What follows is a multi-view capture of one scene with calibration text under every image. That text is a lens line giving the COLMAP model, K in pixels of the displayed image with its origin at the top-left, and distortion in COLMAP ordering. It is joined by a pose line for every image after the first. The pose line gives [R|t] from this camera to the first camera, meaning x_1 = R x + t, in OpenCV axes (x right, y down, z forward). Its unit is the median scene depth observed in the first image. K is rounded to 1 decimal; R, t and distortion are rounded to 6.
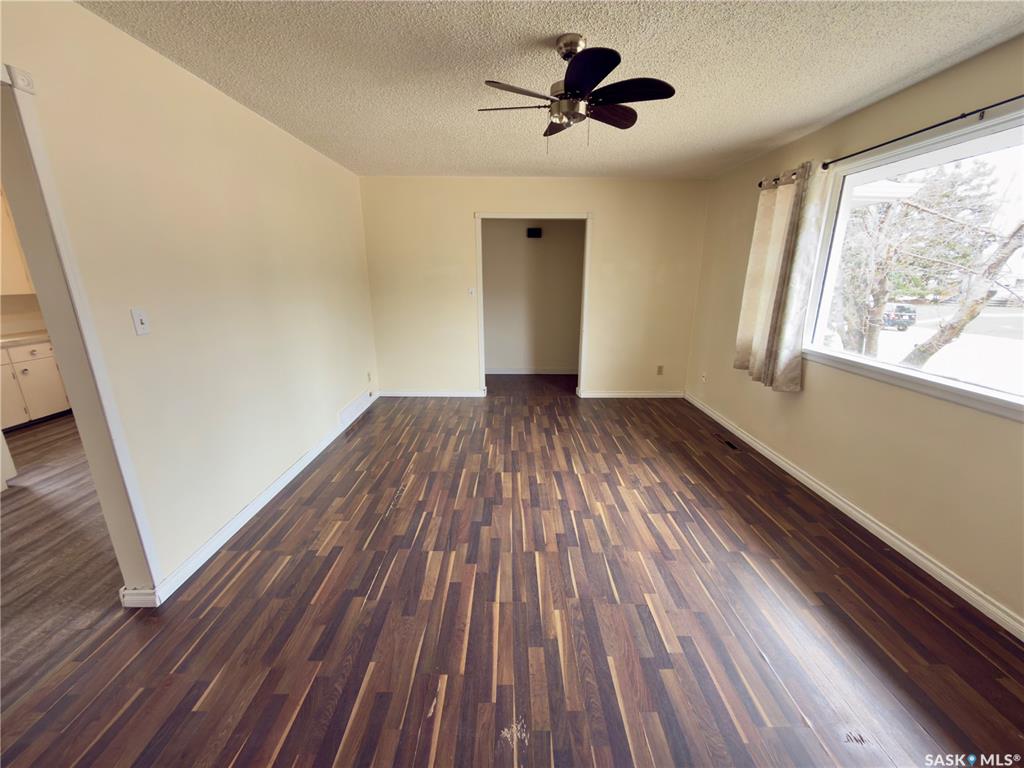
lens RADIAL K [[403.2, 0, 514.8], [0, 403.2, 378.7], [0, 0, 1]] dist [0.000378, 0.000091]
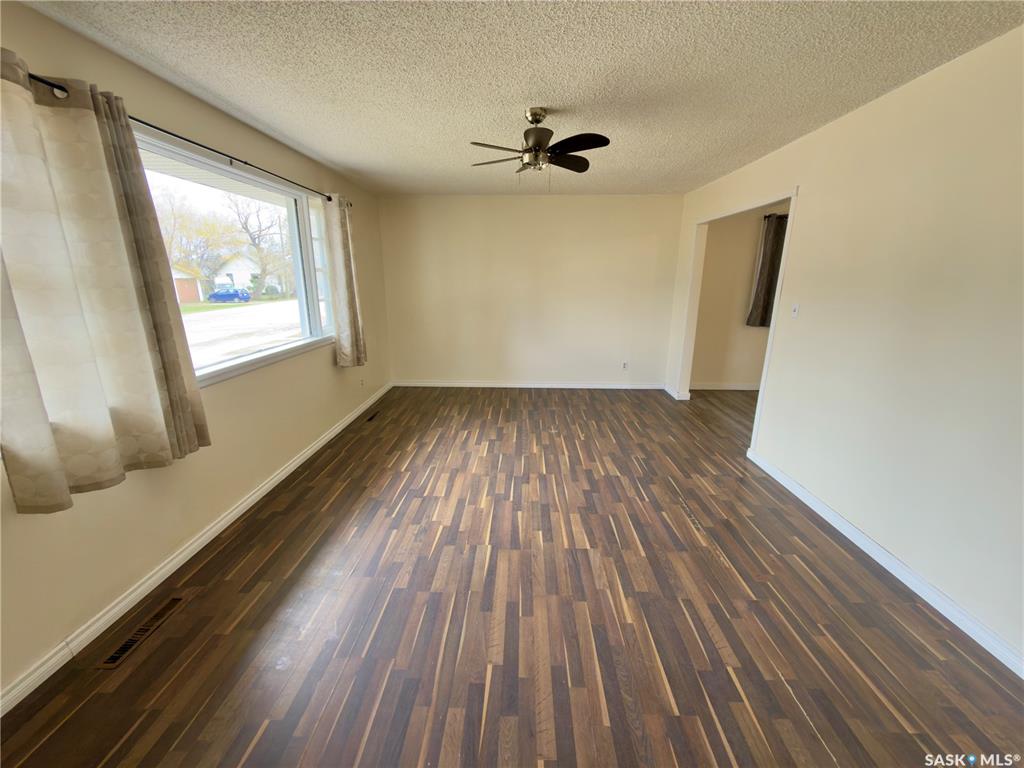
lens RADIAL K [[406.0, 0, 513.8], [0, 406.0, 384.5], [0, 0, 1]] dist [0.000020, -0.000048]
pose [[-0.999367, -0.013361, 0.032976, 0.099111], [0.004750, 0.868420, 0.495806, -0.460106], [-0.035261, 0.495649, -0.867807, 1.727186]]
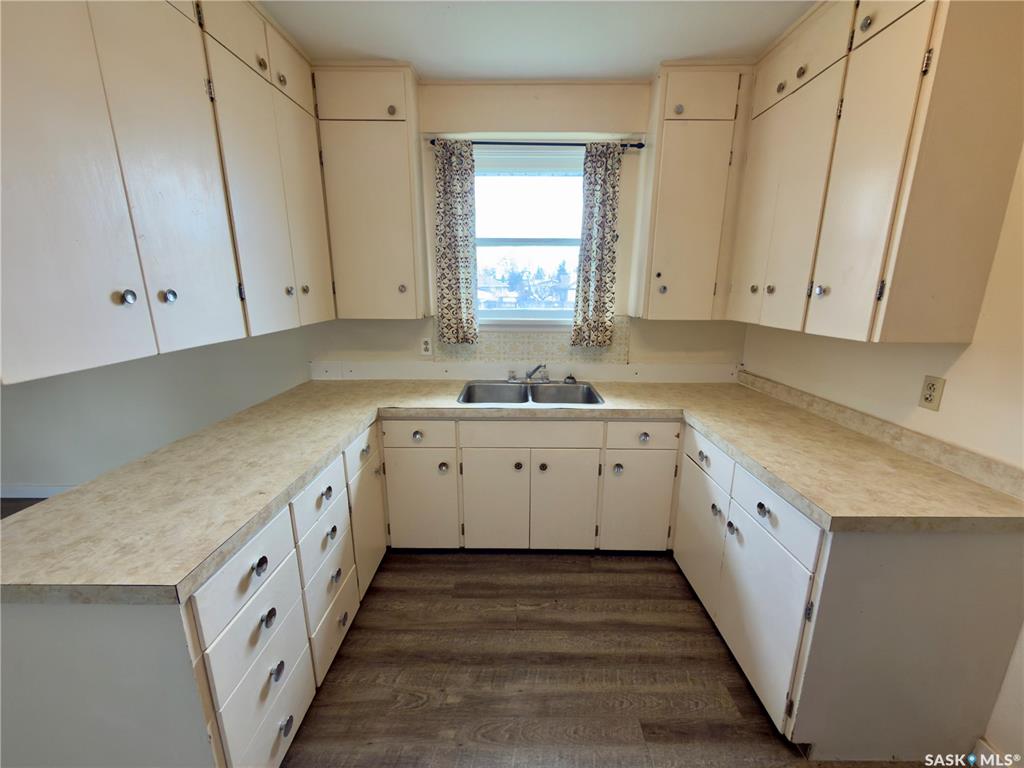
lens RADIAL K [[406.0, 0, 513.8], [0, 406.0, 384.5], [0, 0, 1]] dist [0.000020, -0.000048]
pose [[-0.022075, 0.234046, -0.971975, -1.064911], [-0.258502, 0.937814, 0.231691, -0.297563], [0.965758, 0.256372, 0.039799, 1.201520]]
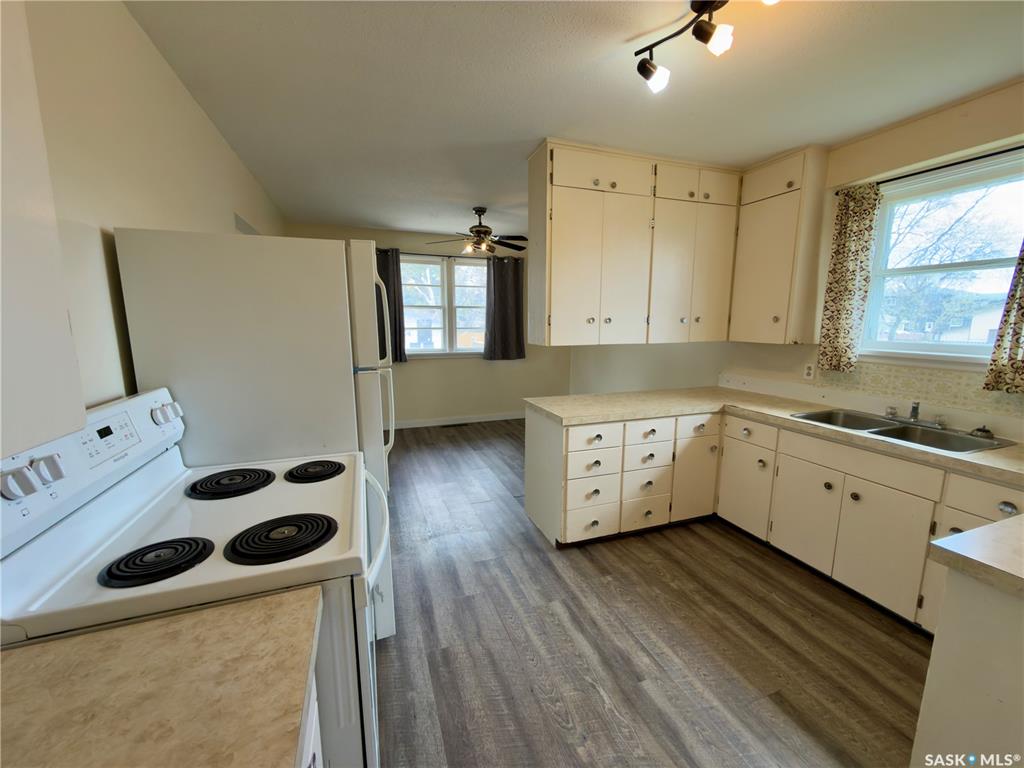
lens RADIAL K [[406.0, 0, 513.8], [0, 406.0, 384.5], [0, 0, 1]] dist [0.000020, -0.000048]
pose [[-0.941980, 0.045472, -0.332574, -0.937711], [-0.092602, 0.917130, 0.387682, -0.411595], [0.322642, 0.395986, -0.859708, 1.682081]]
